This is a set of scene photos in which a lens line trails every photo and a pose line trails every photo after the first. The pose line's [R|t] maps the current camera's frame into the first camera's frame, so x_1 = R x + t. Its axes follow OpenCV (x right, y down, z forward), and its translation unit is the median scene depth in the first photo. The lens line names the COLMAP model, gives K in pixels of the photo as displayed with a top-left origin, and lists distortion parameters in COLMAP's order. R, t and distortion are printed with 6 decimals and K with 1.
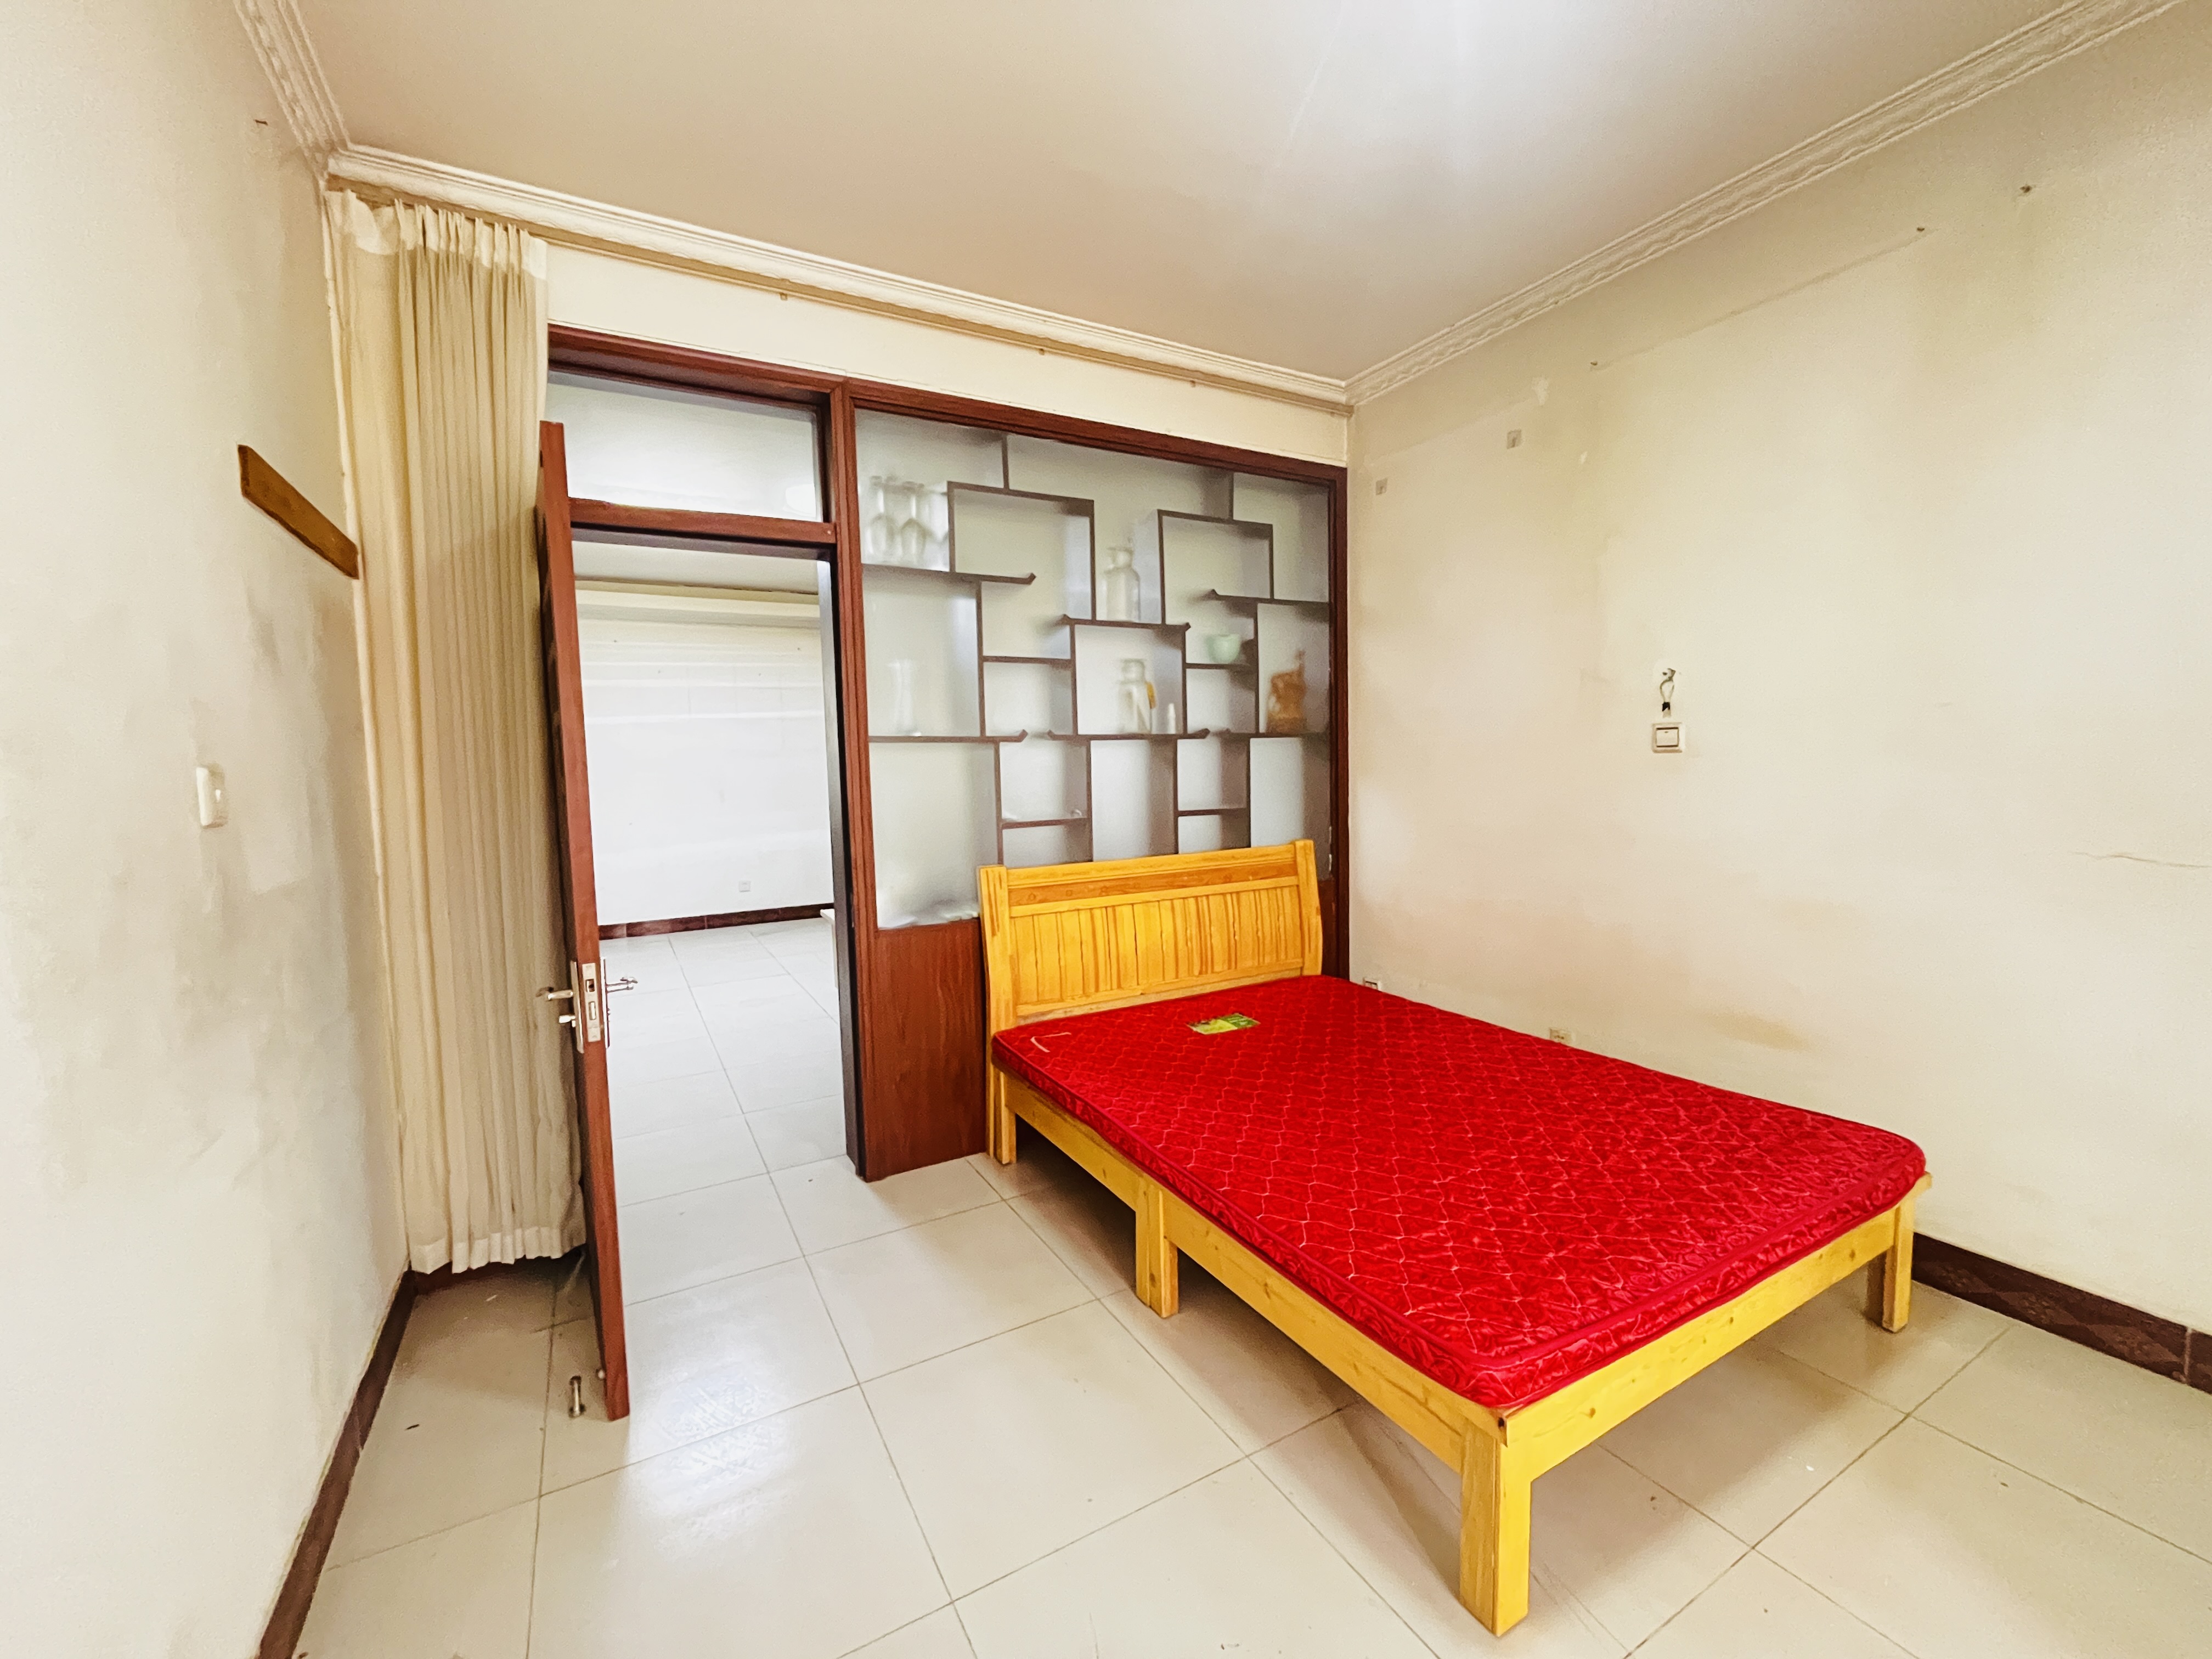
lens RADIAL K [[899.3, 0, 1106.0], [0, 899.3, 829.5], [0, 0, 1]] dist [-0.009212, 0.000216]
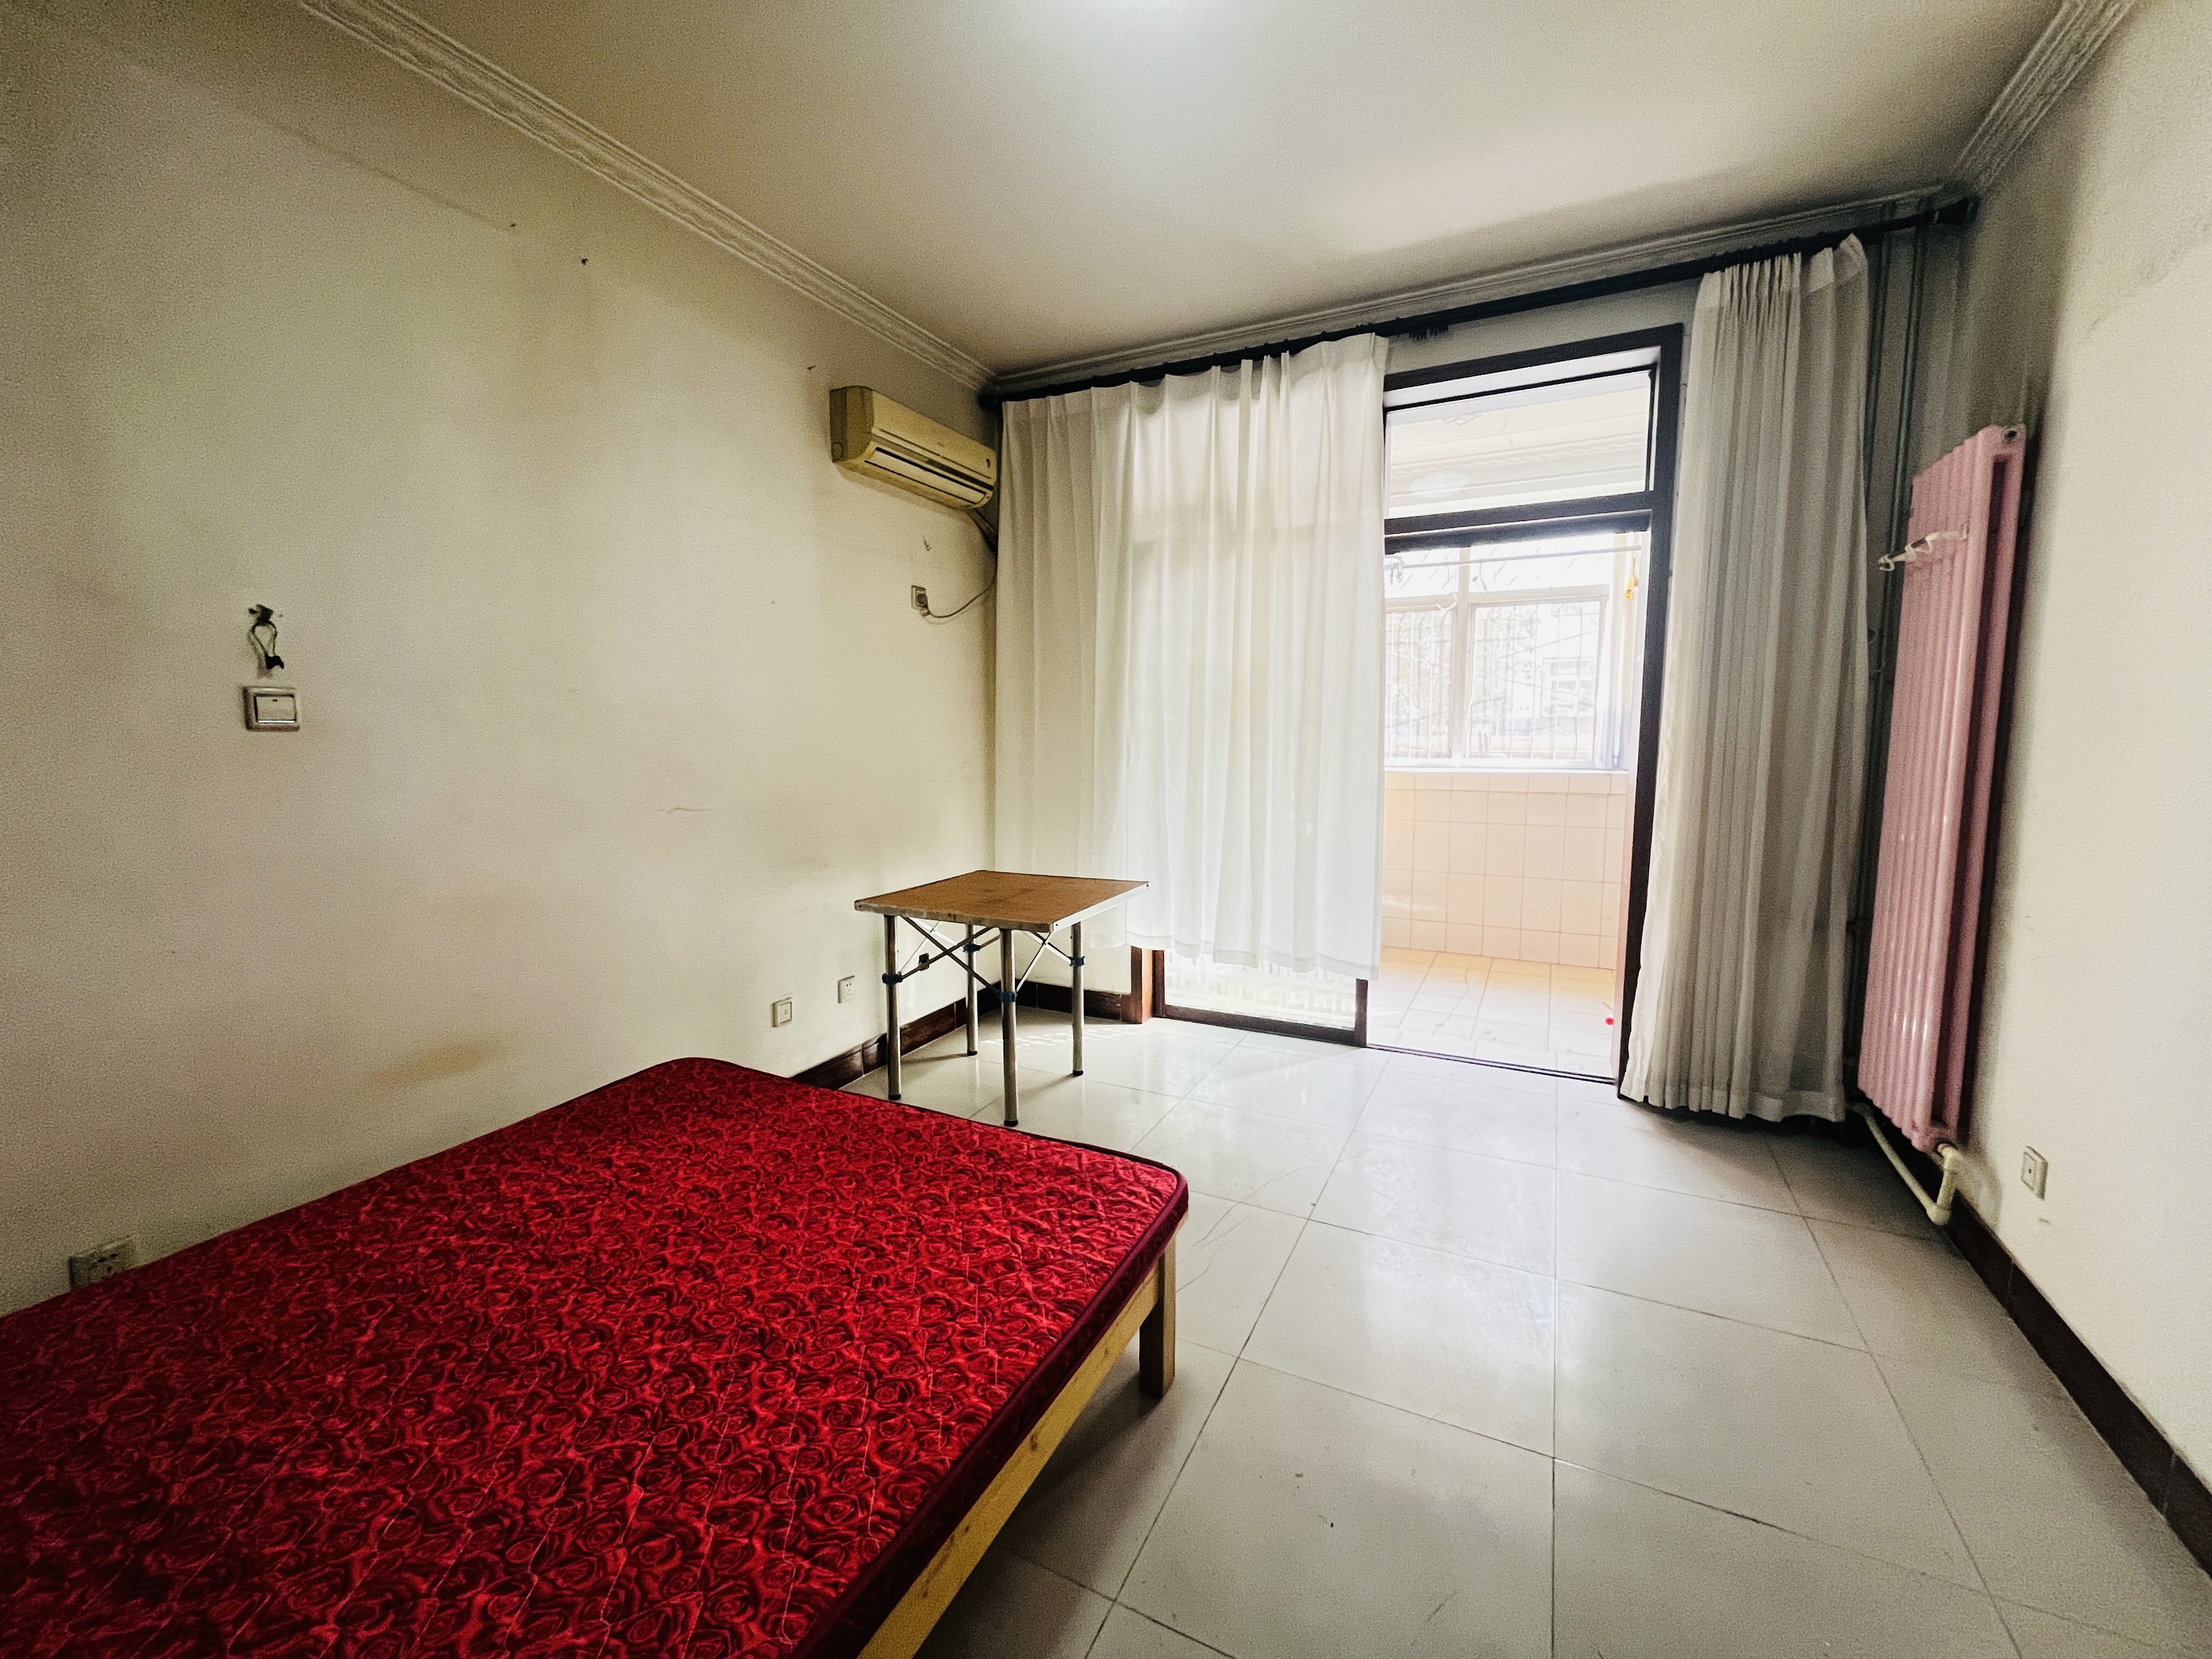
lens RADIAL K [[899.3, 0, 1106.0], [0, 899.3, 829.5], [0, 0, 1]] dist [-0.009212, 0.000216]
pose [[-0.562553, -0.065578, 0.824156, -0.290874], [0.076681, 0.988414, 0.130988, -0.052413], [-0.823197, 0.136885, -0.551007, 0.870590]]
